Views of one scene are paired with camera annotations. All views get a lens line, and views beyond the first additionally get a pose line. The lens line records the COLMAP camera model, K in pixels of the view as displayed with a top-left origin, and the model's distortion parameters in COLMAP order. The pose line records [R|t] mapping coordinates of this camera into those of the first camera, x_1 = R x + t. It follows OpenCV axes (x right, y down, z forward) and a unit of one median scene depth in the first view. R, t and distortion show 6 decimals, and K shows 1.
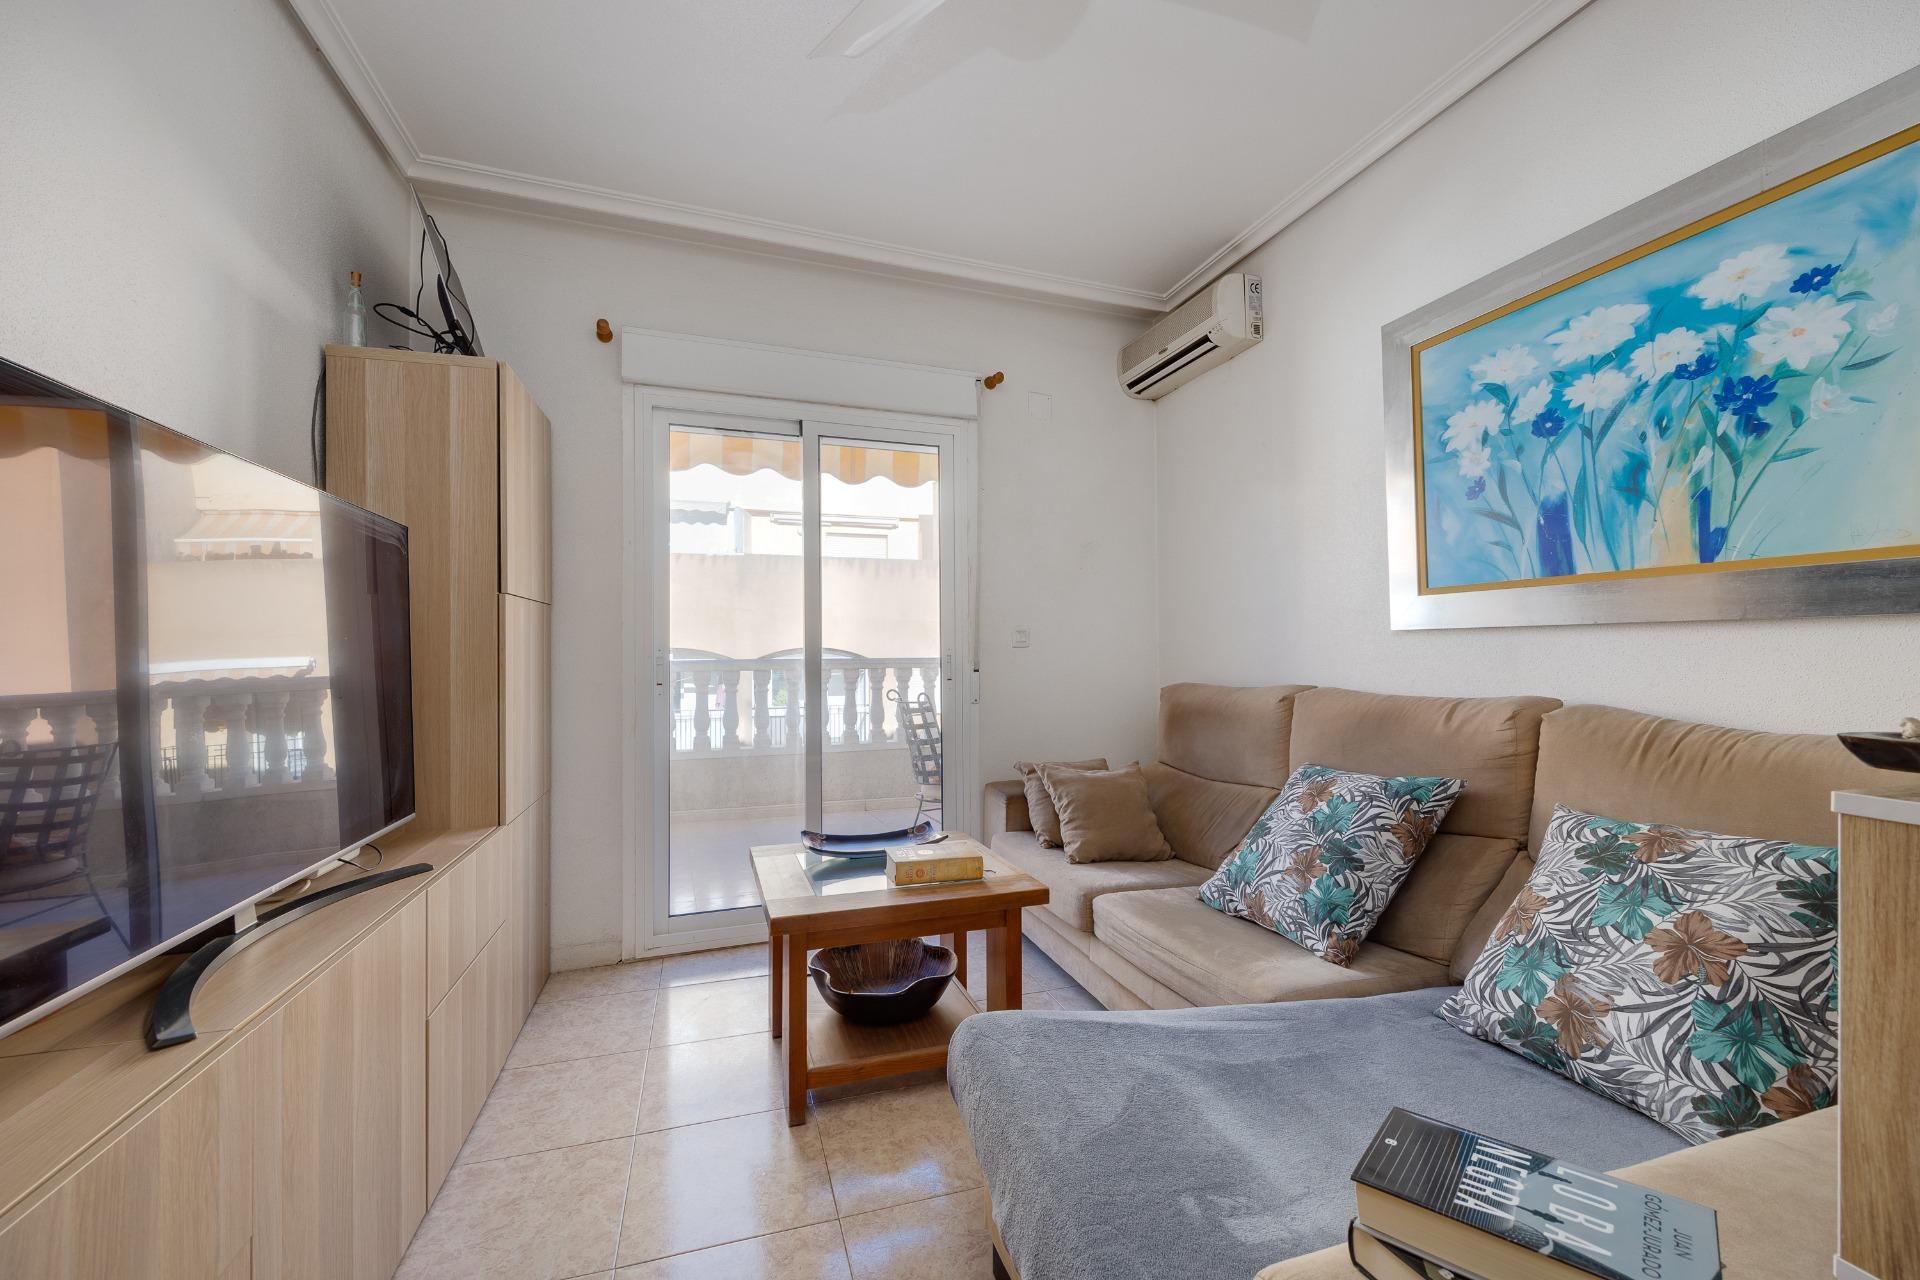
lens RADIAL K [[774.0, 0, 962.1], [0, 774.0, 650.1], [0, 0, 1]] dist [-0.010206, -0.000037]
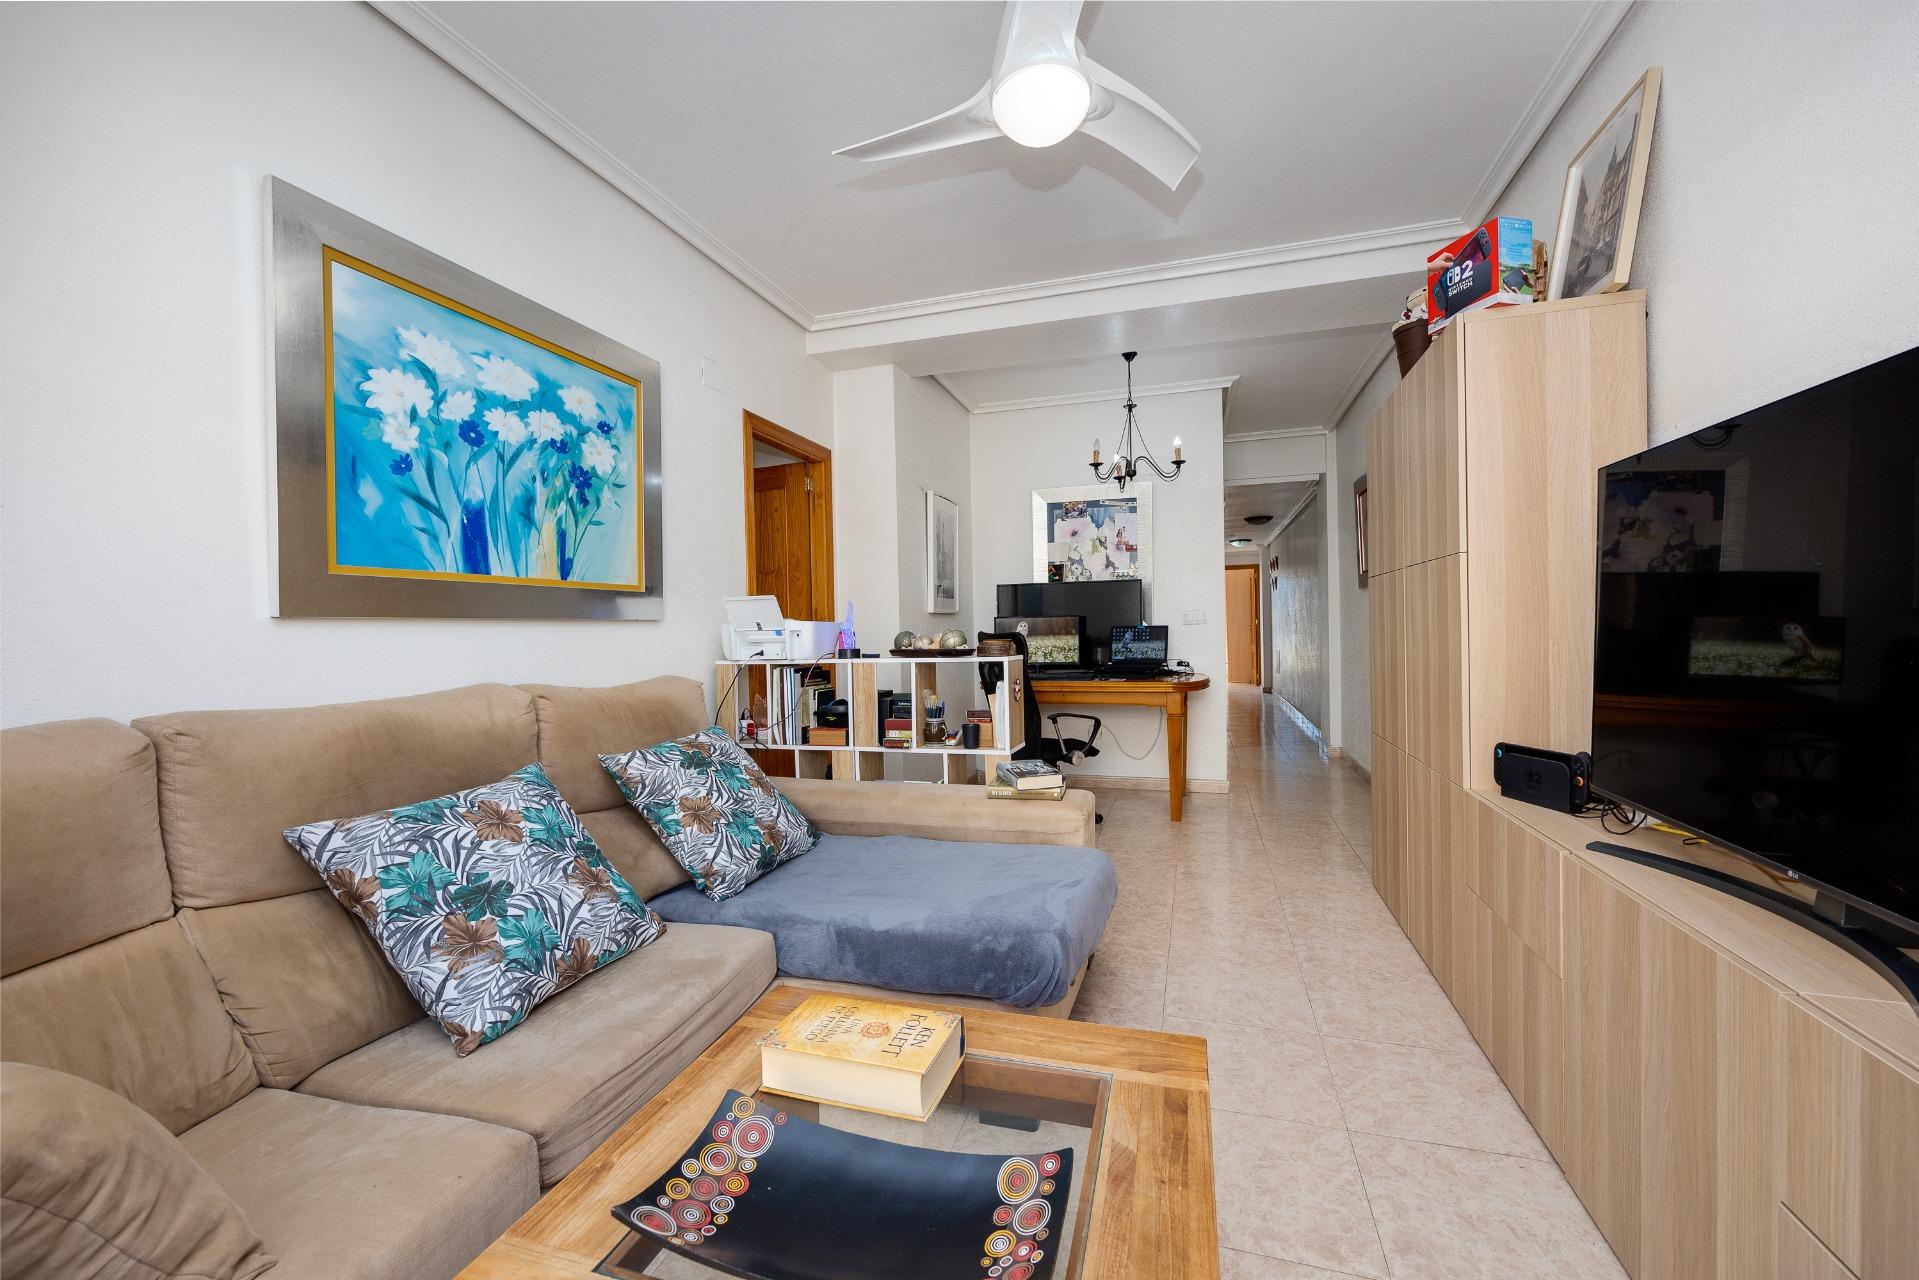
lens RADIAL K [[773.6, 0, 954.0], [0, 773.6, 634.6], [0, 0, 1]] dist [-0.010206, -0.000037]
pose [[-0.815615, 0.014510, 0.578413, -0.448248], [0.020200, 0.999790, 0.003404, 0.000870], [-0.578242, 0.014460, -0.815737, 1.588777]]
